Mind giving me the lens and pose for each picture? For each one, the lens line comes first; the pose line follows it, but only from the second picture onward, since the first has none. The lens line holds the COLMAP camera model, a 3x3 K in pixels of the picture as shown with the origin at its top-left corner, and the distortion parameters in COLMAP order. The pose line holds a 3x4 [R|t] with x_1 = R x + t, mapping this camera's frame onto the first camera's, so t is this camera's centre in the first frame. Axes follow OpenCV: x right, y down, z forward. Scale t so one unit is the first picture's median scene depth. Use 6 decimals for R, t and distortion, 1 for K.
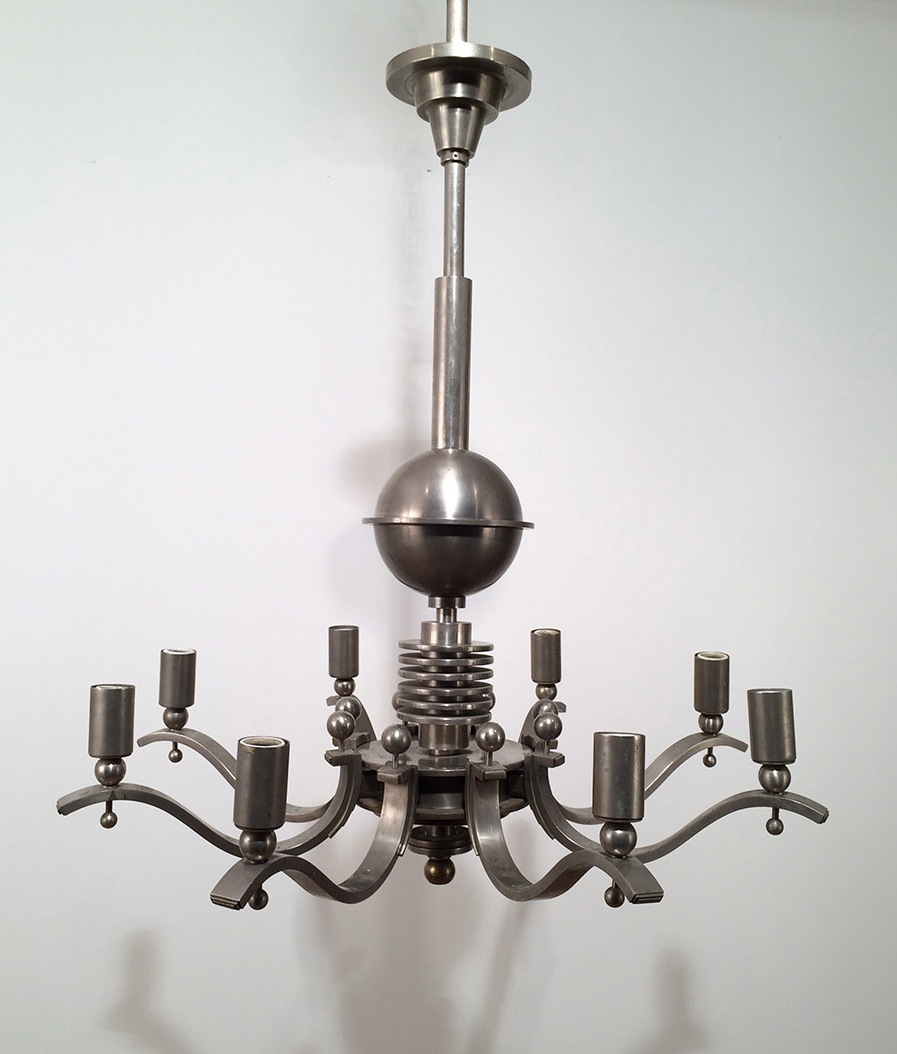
lens RADIAL K [[1196.6, 0, 441.2], [0, 1196.6, 557.4], [0, 0, 1]] dist [0.090519, 0.000000]
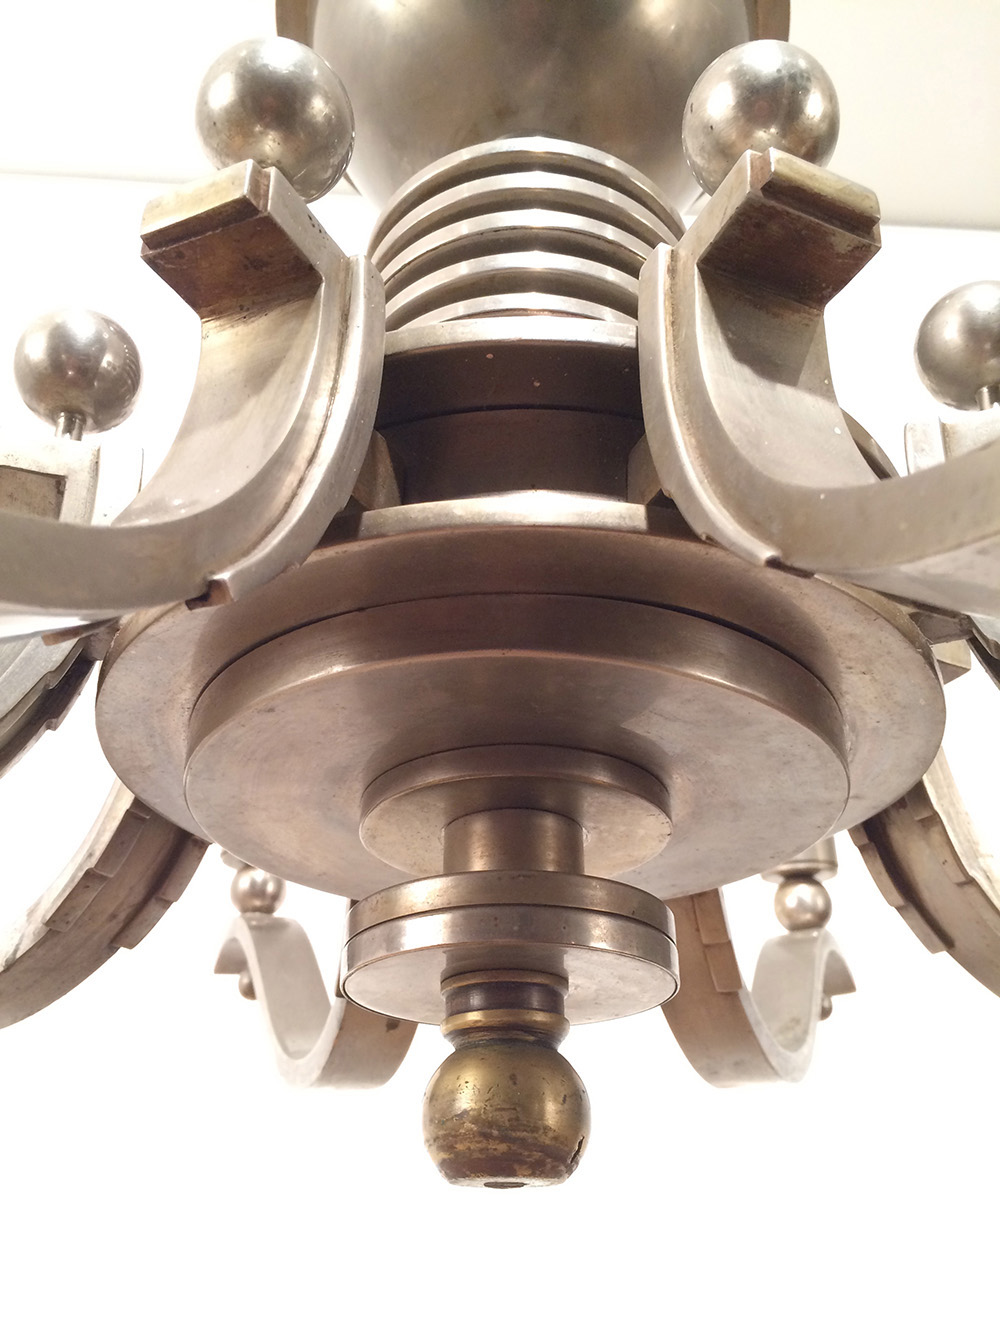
lens RADIAL K [[1181.0, 0, 502.1], [0, 1181.0, 664.0], [0, 0, 1]] dist [0.082374, -0.006417]
pose [[0.999922, -0.004757, -0.011570, 0.000439], [-0.002042, 0.850391, -0.526147, 0.302162], [0.012342, 0.526130, 0.850315, 0.813830]]
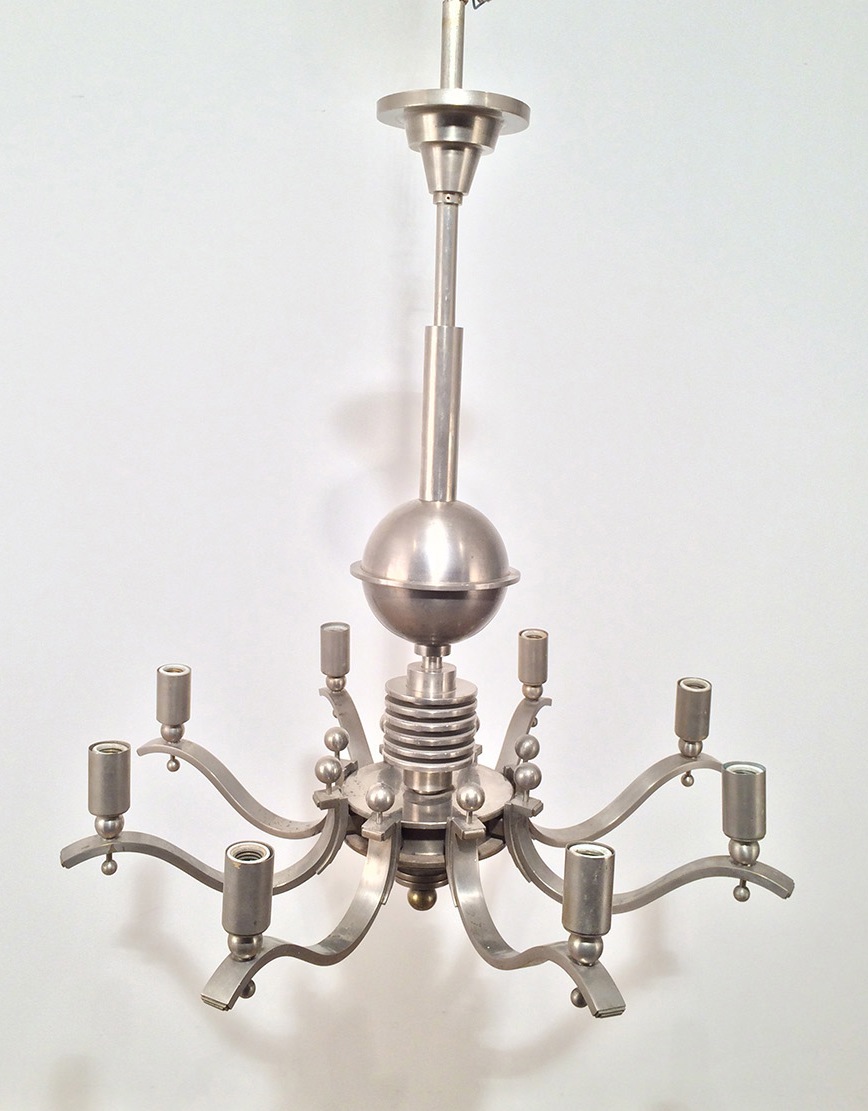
lens RADIAL K [[1198.6, 0, 404.8], [0, 1198.6, 558.5], [0, 0, 1]] dist [0.078381, 0.000000]
pose [[0.999306, 0.015985, -0.033630, 0.014305], [-0.010497, 0.987470, 0.157456, -0.200913], [0.035726, -0.156994, 0.986953, 0.002736]]
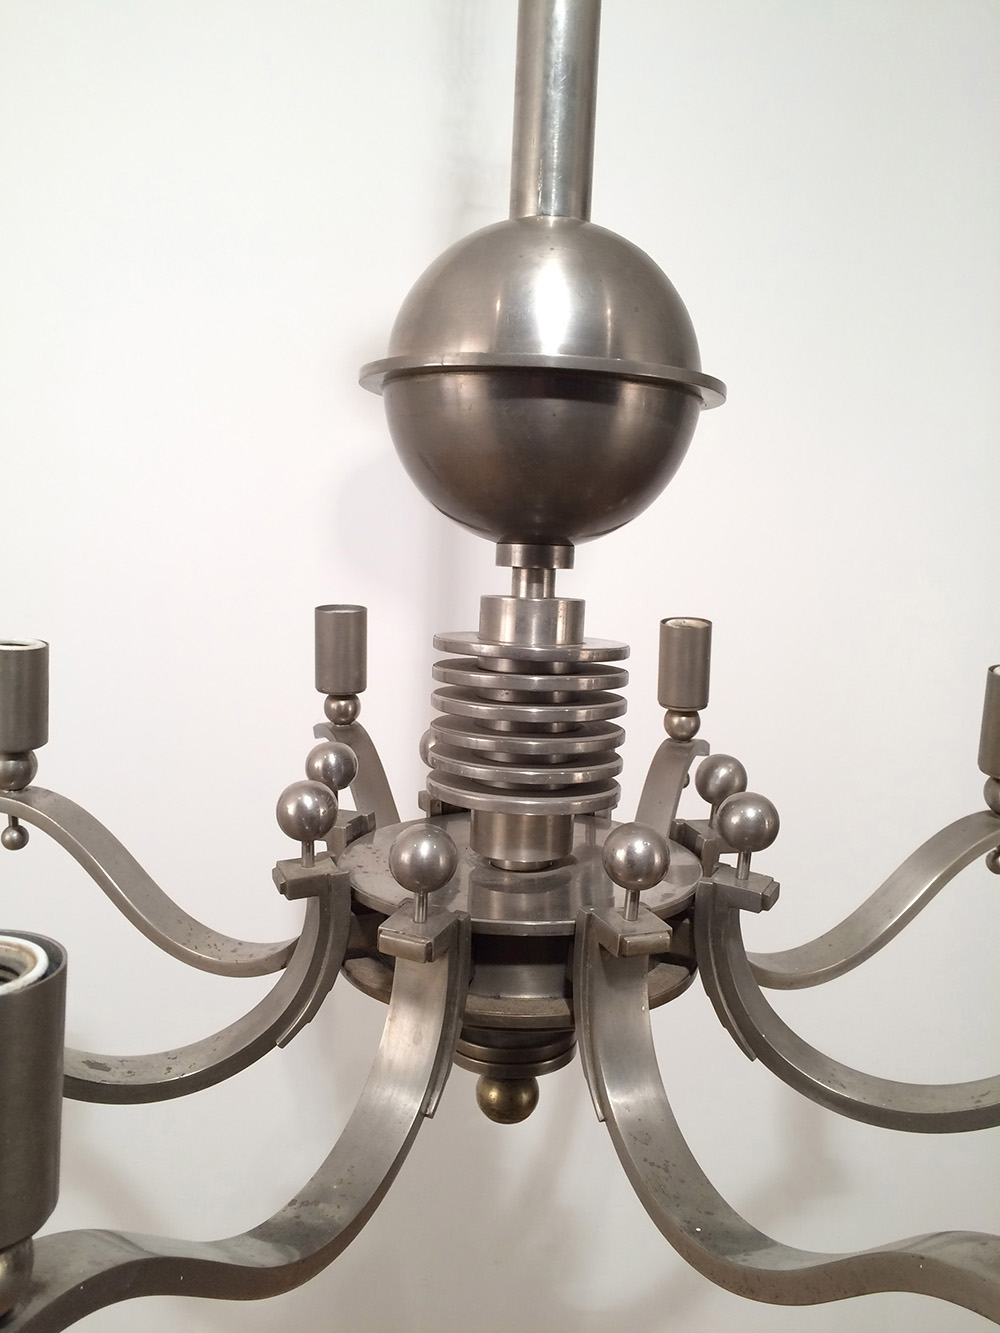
lens RADIAL K [[1181.0, 0, 492.1], [0, 1181.0, 665.0], [0, 0, 1]] dist [0.082374, -0.006417]
pose [[0.999767, 0.018849, 0.010560, -0.016563], [-0.019795, 0.994976, 0.098132, 0.035075], [-0.008657, -0.098318, 0.995117, 0.529899]]
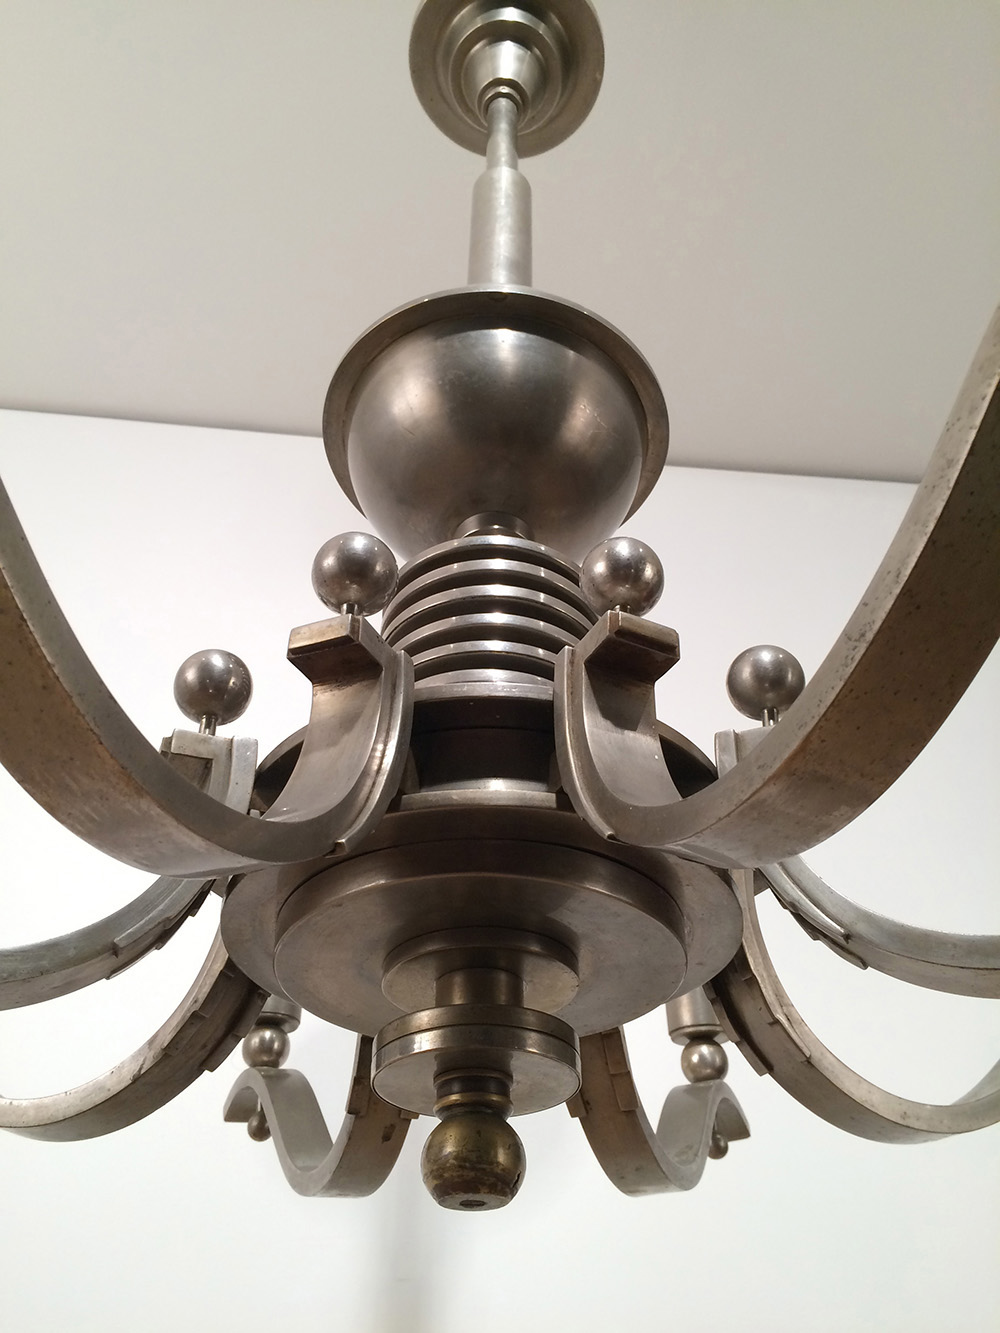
lens RADIAL K [[1181.0, 0, 503.0], [0, 1181.0, 664.8], [0, 0, 1]] dist [0.082374, -0.006417]
pose [[0.999638, 0.009527, 0.025143, -0.002862], [0.009014, 0.762239, -0.647233, 0.365514], [-0.025331, 0.647226, 0.761878, 0.694313]]
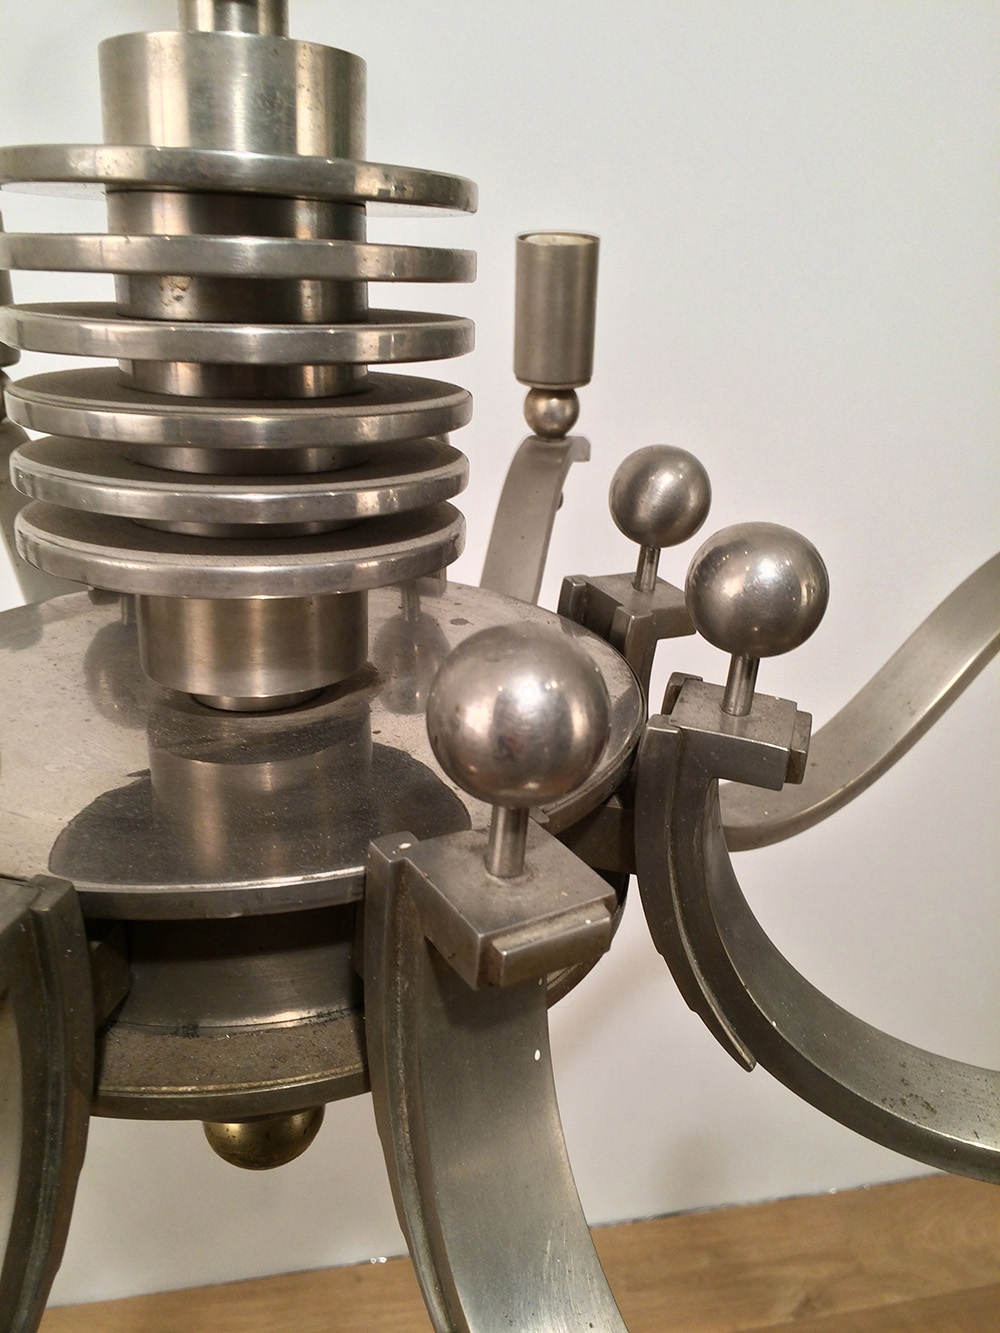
lens RADIAL K [[1181.0, 0, 485.2], [0, 1181.0, 671.9], [0, 0, 1]] dist [0.082374, -0.006417]
pose [[0.989081, -0.038641, 0.142218, 0.012950], [-0.010225, 0.944697, 0.327785, 0.085276], [-0.147019, -0.325661, 0.933986, 0.789099]]
